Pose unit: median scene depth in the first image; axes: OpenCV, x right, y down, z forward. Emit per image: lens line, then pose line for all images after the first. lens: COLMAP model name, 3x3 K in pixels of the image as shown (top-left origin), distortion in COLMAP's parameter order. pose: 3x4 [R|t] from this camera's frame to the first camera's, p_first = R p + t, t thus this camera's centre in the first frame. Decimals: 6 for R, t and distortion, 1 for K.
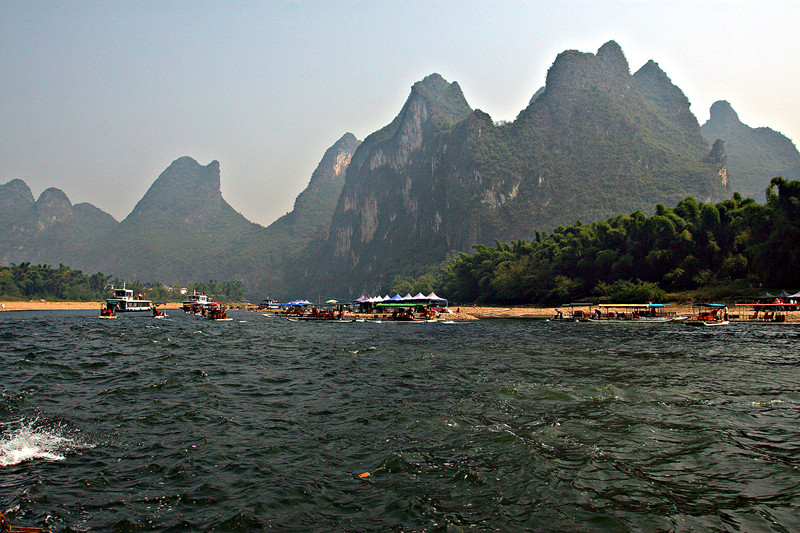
lens RADIAL K [[636.3, 0, 395.7], [0, 636.3, 268.7], [0, 0, 1]] dist [-0.090324, 0.062195]
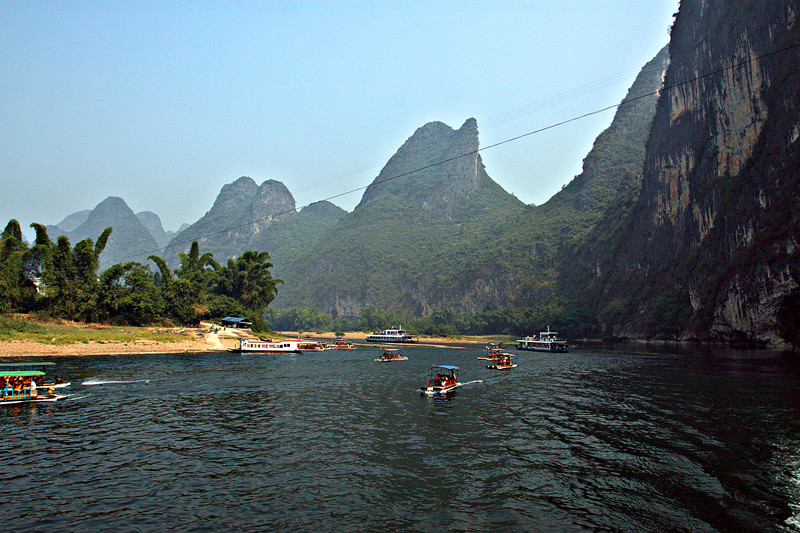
lens RADIAL K [[636.3, 0, 395.7], [0, 636.3, 268.7], [0, 0, 1]] dist [-0.090324, 0.062195]
pose [[0.864387, -0.039247, -0.501293, -0.027748], [0.017537, 0.998696, -0.047950, 0.023683], [0.502521, 0.032656, 0.863948, 0.446951]]
